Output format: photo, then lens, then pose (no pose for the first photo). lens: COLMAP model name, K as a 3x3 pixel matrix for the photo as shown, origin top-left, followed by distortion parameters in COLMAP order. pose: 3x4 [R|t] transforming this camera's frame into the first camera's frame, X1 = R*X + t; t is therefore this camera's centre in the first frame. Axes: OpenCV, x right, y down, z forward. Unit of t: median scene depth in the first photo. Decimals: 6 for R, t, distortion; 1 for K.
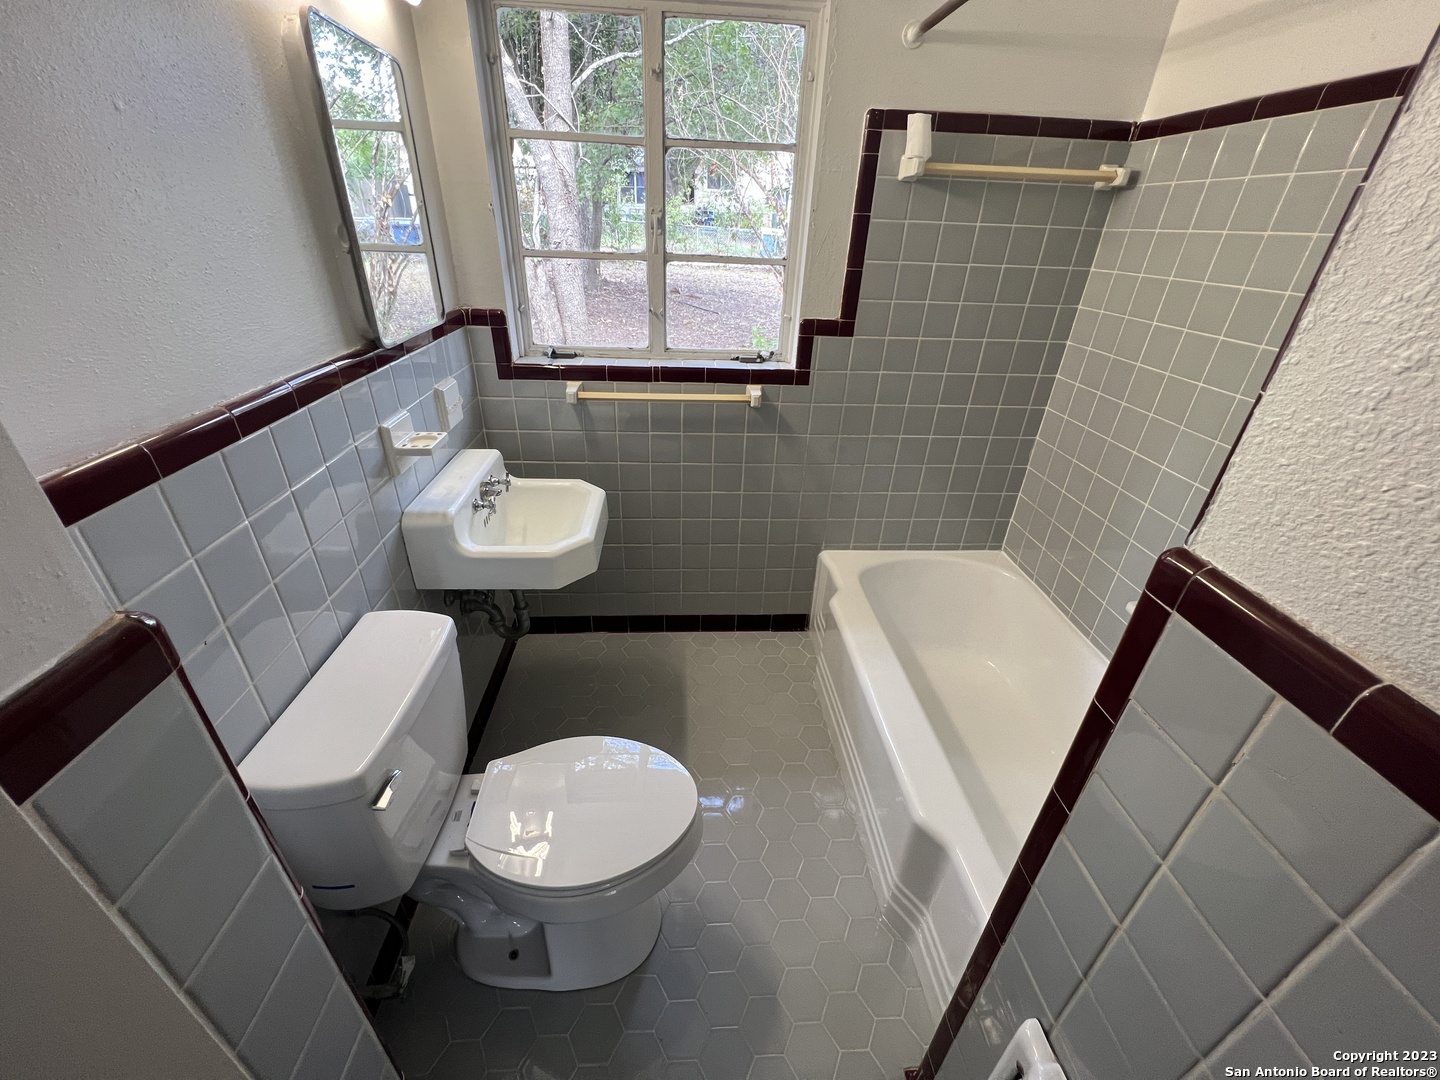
lens RADIAL K [[574.0, 0, 717.7], [0, 574.0, 534.4], [0, 0, 1]] dist [-0.003299, 0.001019]
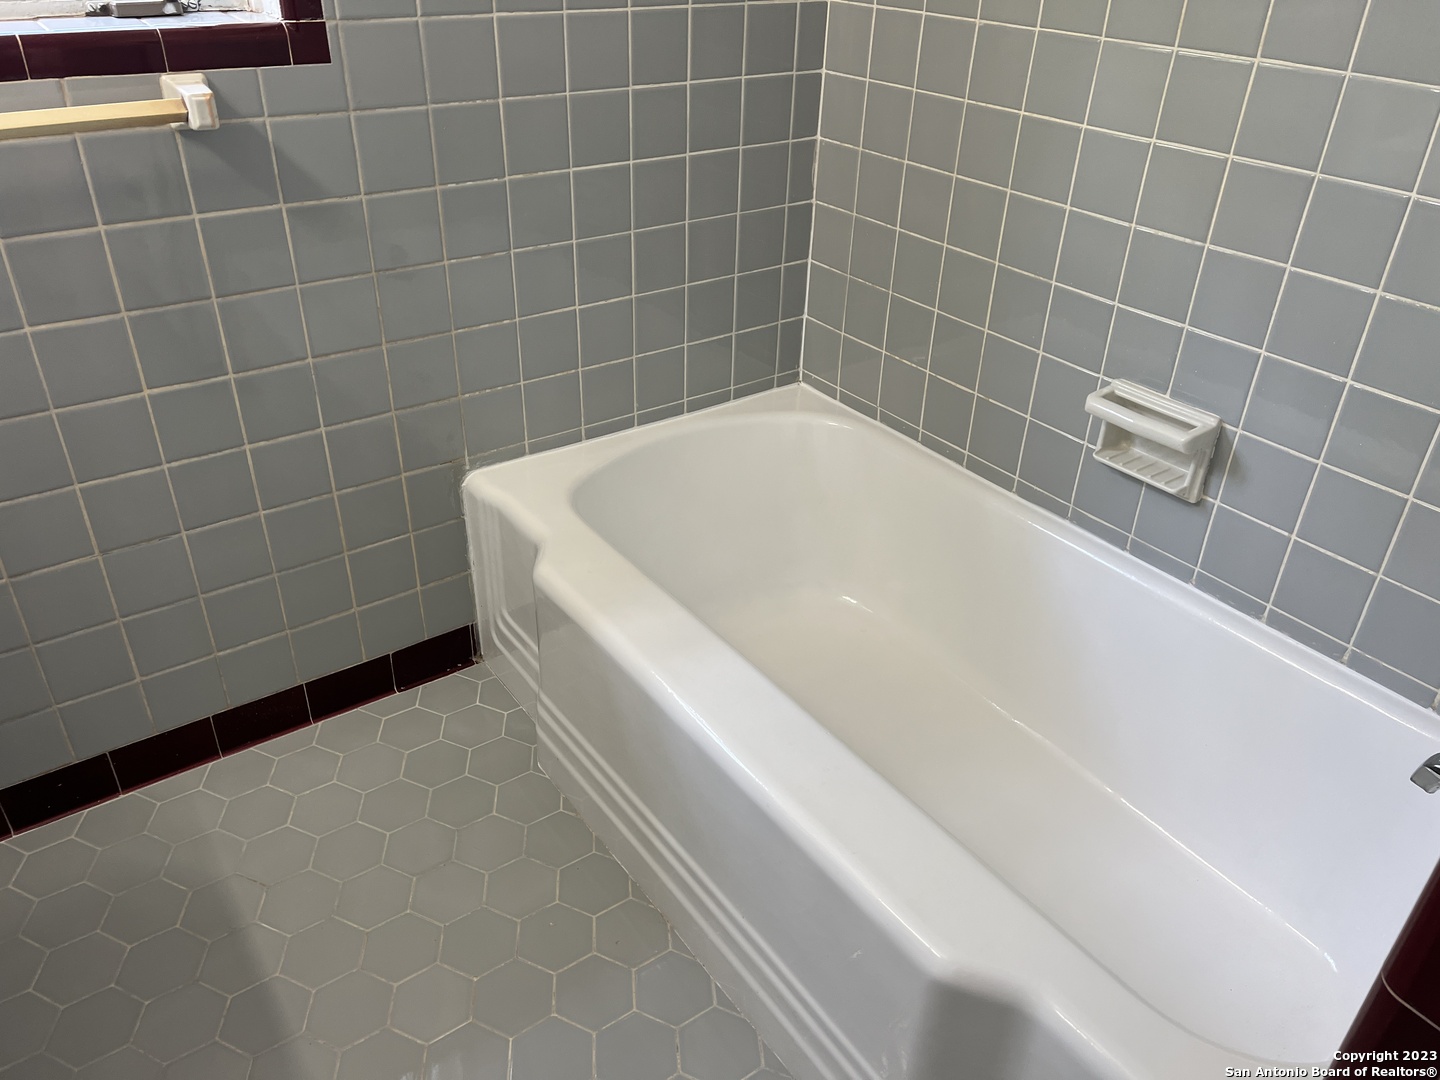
lens RADIAL K [[1082.8, 0, 715.2], [0, 1082.8, 536.7], [0, 0, 1]] dist [0.057200, -0.062507]
pose [[0.847108, -0.286393, 0.447645, -0.048802], [0.258160, 0.958058, 0.124411, 0.025960], [-0.464500, 0.010175, 0.885514, 0.236526]]
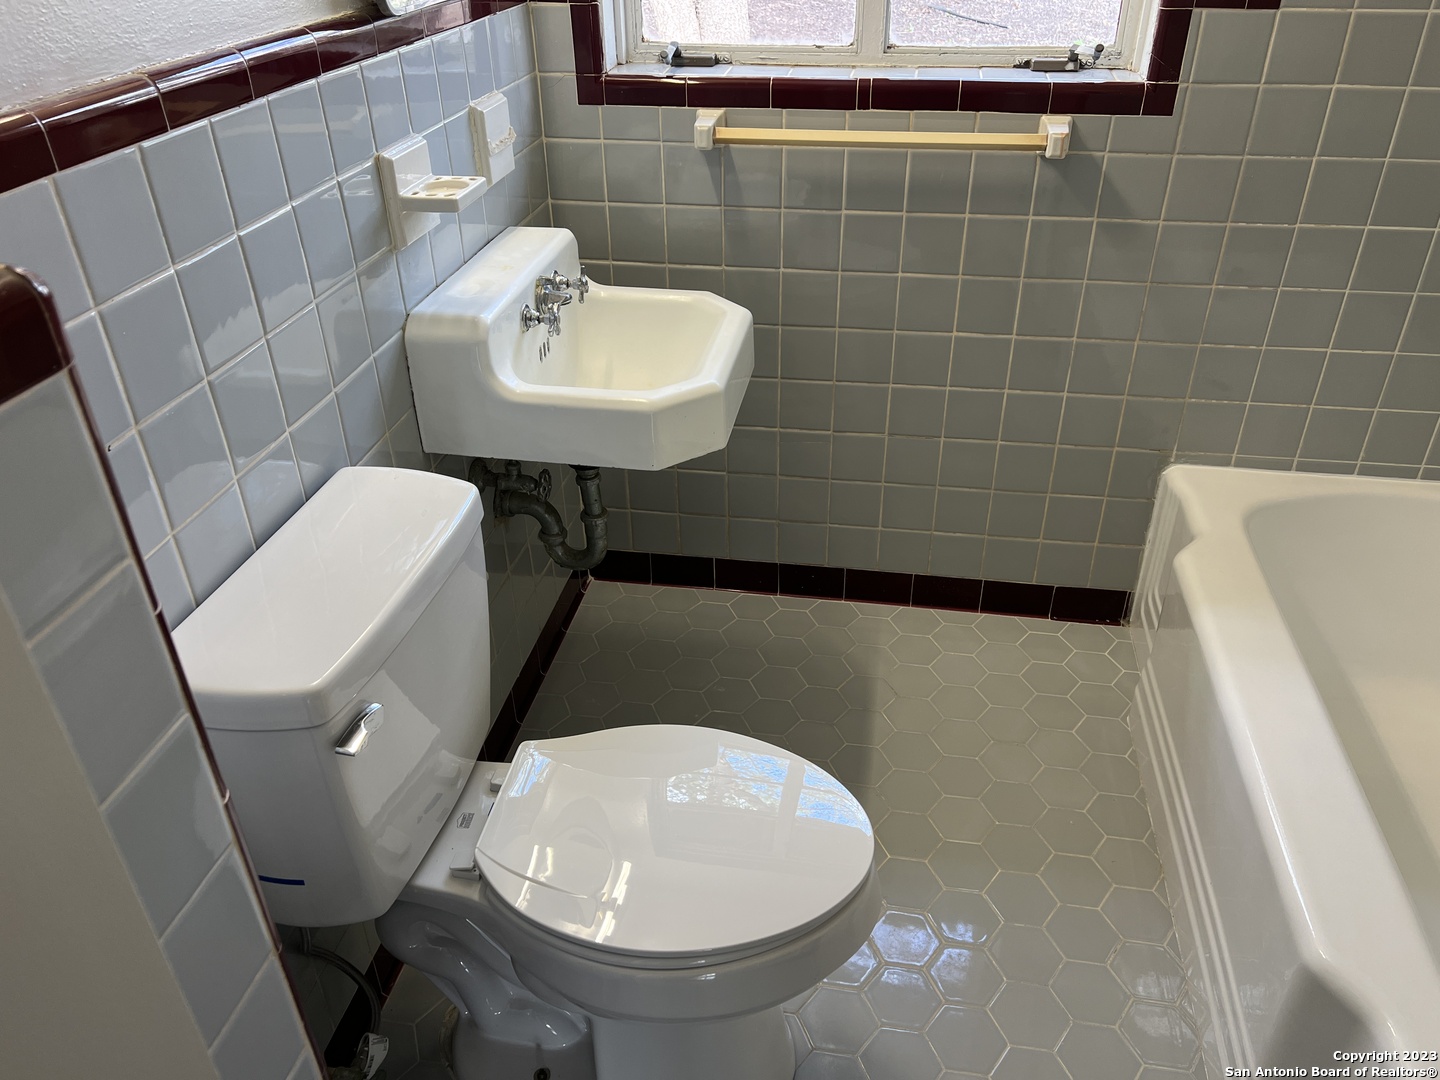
lens RADIAL K [[1082.8, 0, 731.8], [0, 1082.8, 540.8], [0, 0, 1]] dist [0.057200, -0.062507]
pose [[0.974349, 0.079468, -0.210544, 0.018459], [-0.067272, 0.995649, 0.064477, 0.073520], [0.214752, -0.048659, 0.975456, -0.018312]]
